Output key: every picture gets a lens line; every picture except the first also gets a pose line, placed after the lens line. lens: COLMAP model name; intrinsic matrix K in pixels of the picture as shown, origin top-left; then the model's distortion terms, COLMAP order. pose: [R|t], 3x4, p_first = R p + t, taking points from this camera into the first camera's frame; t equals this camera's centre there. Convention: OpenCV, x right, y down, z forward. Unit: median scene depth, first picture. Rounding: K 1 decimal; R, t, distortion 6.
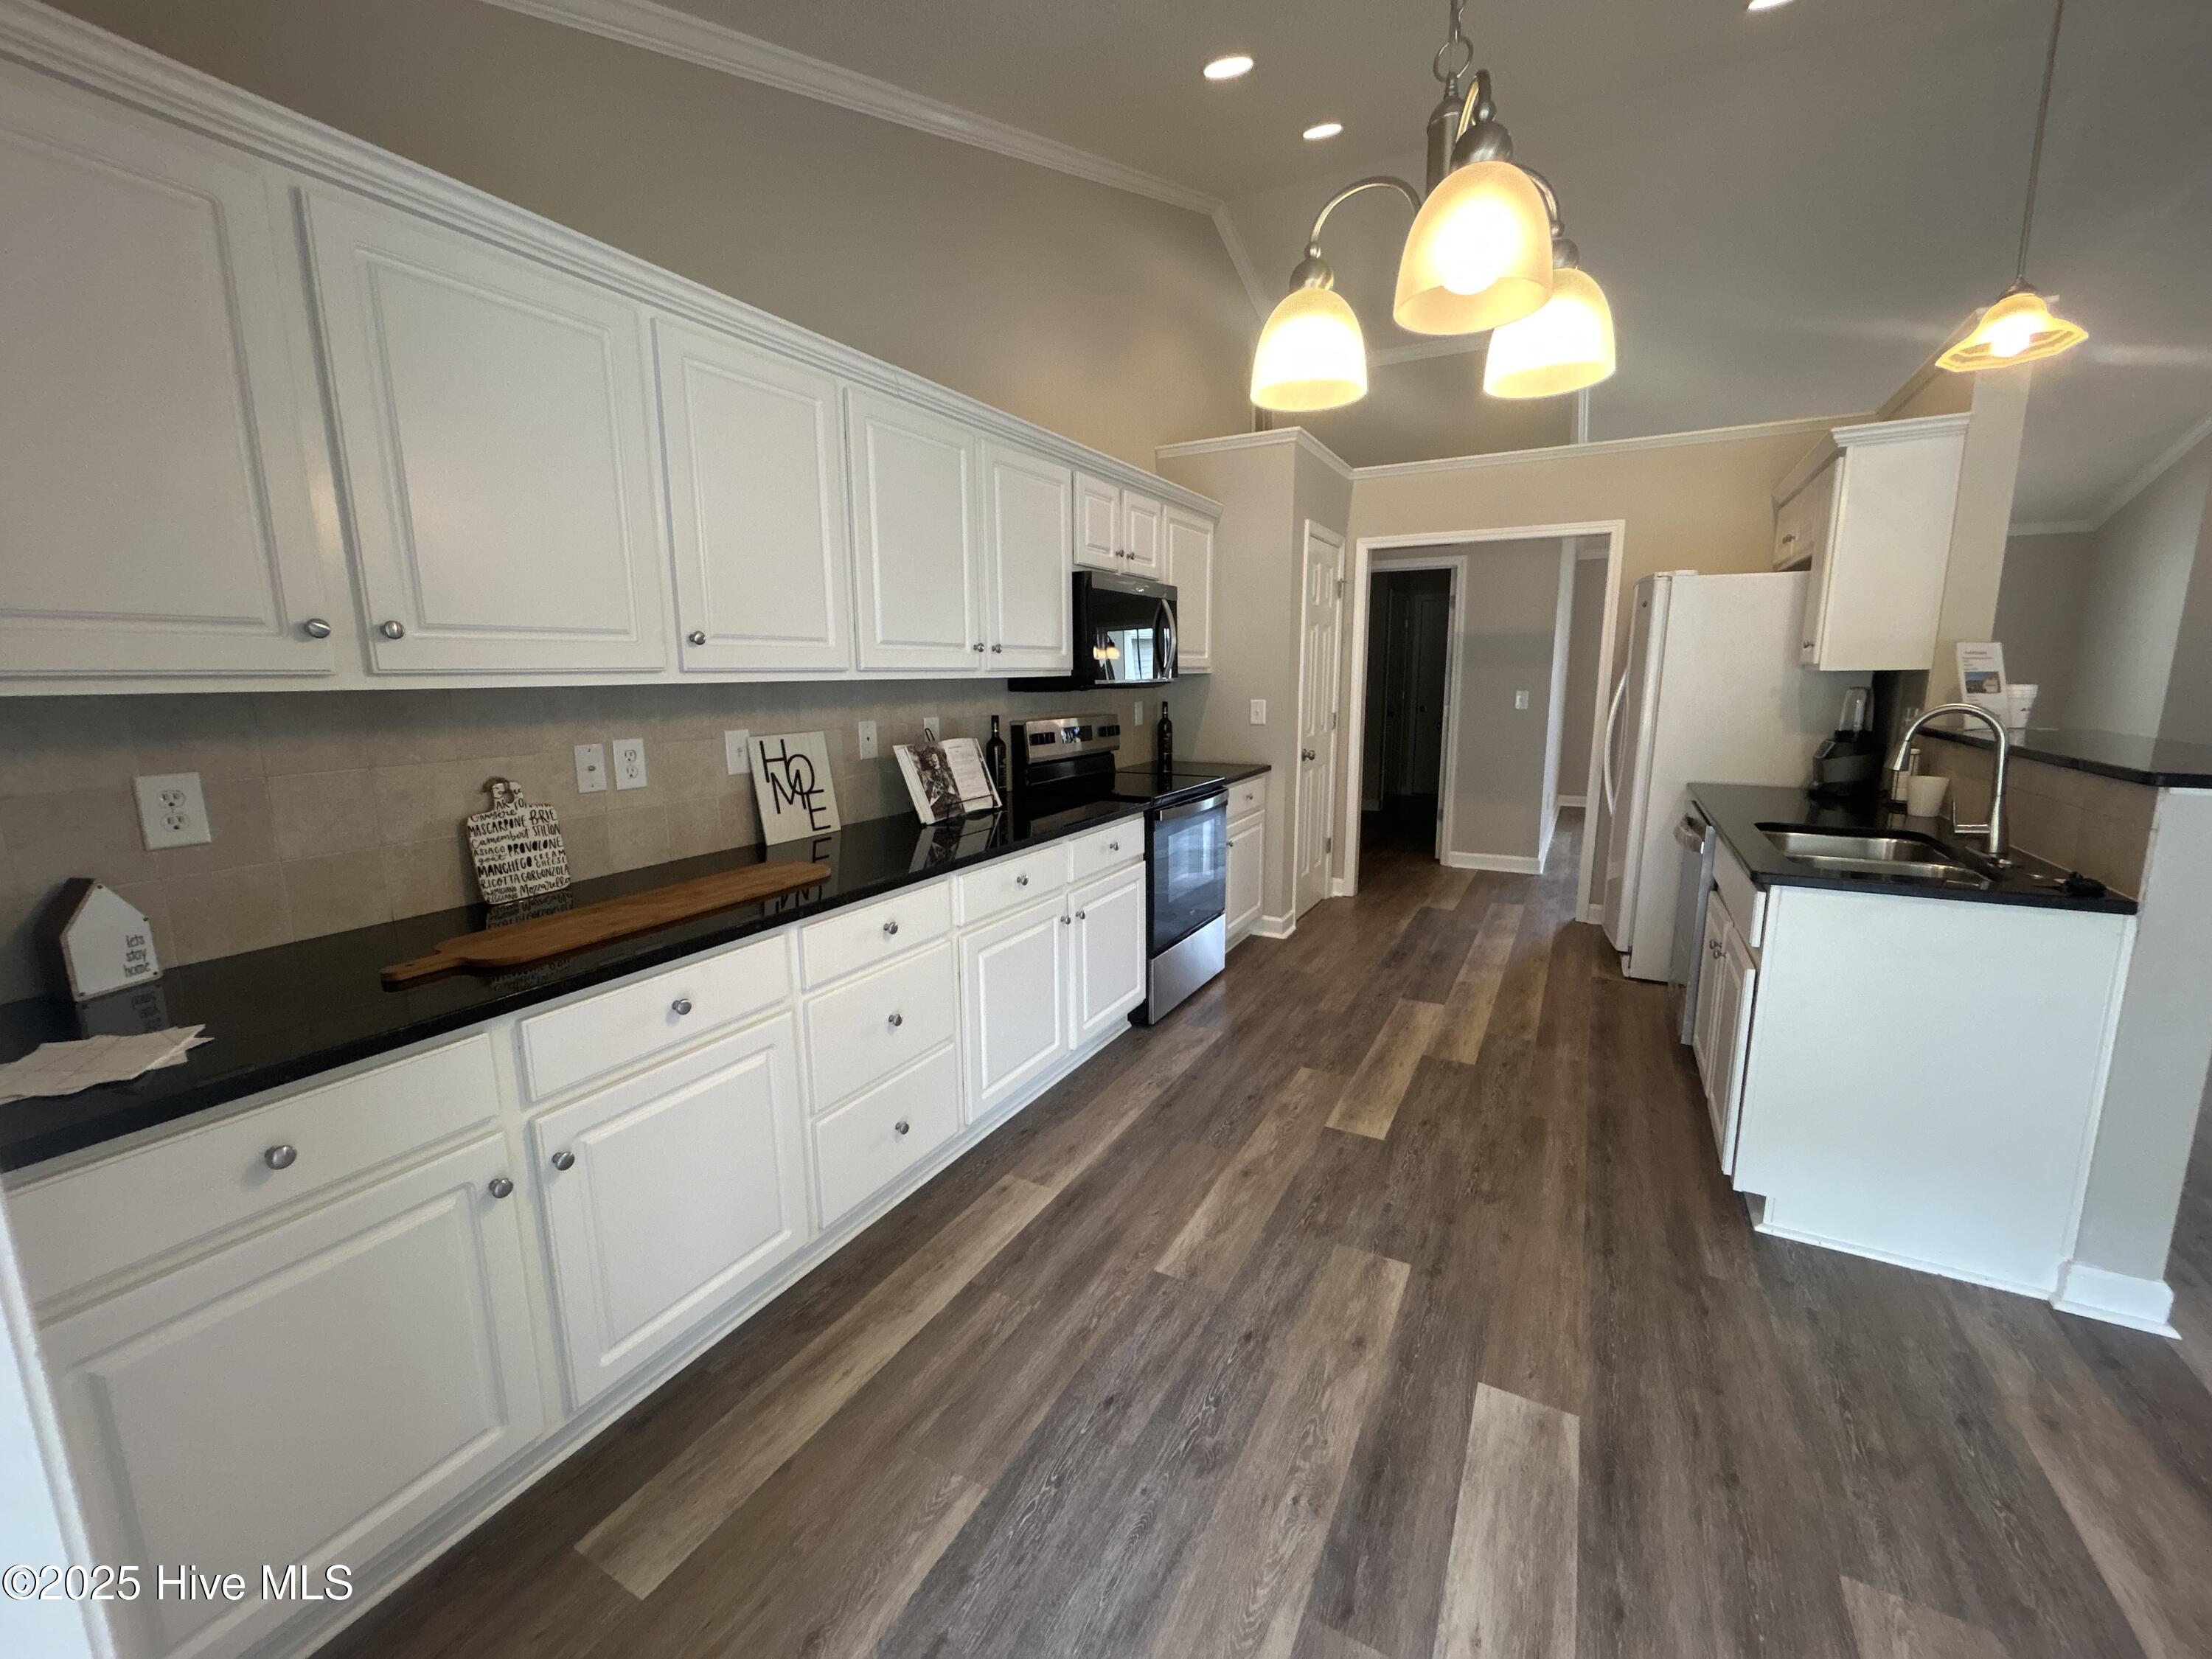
lens RADIAL K [[888.1, 0, 1109.2], [0, 888.1, 830.3], [0, 0, 1]] dist [0.000775, -0.000099]
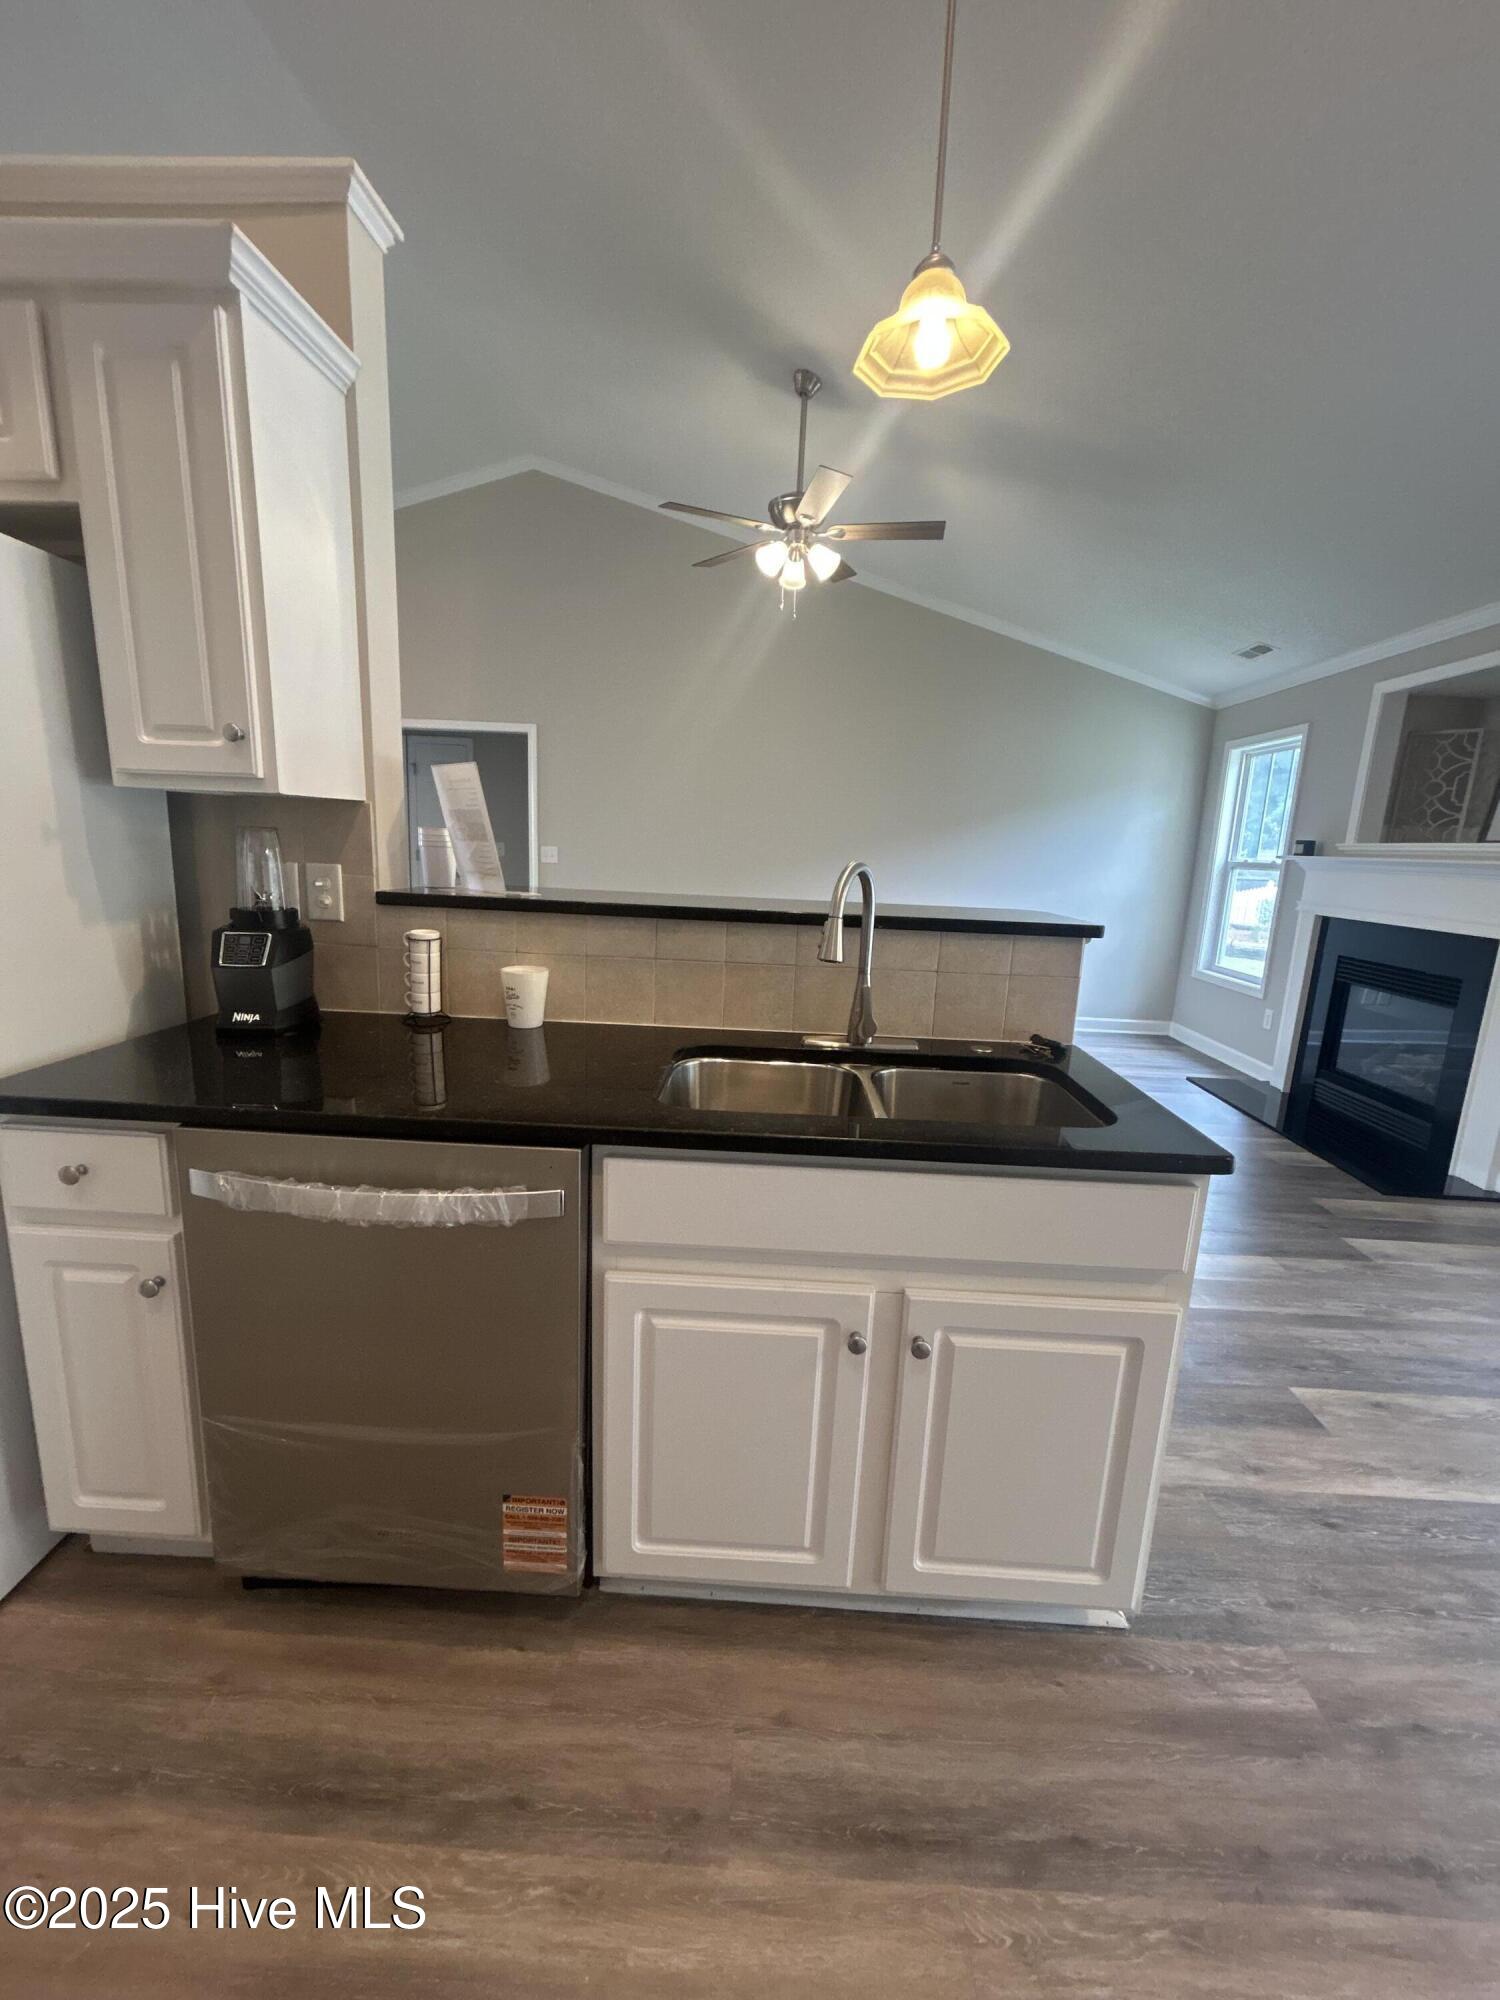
lens RADIAL K [[803.0, 0, 746.5], [0, 803.0, 1017.9], [0, 0, 1]] dist [0.000775, -0.000099]
pose [[-0.448338, -0.209335, 0.869007, 0.384149], [0.118681, 0.949643, 0.289989, -0.216401], [-0.885951, 0.233147, -0.400916, 1.324138]]
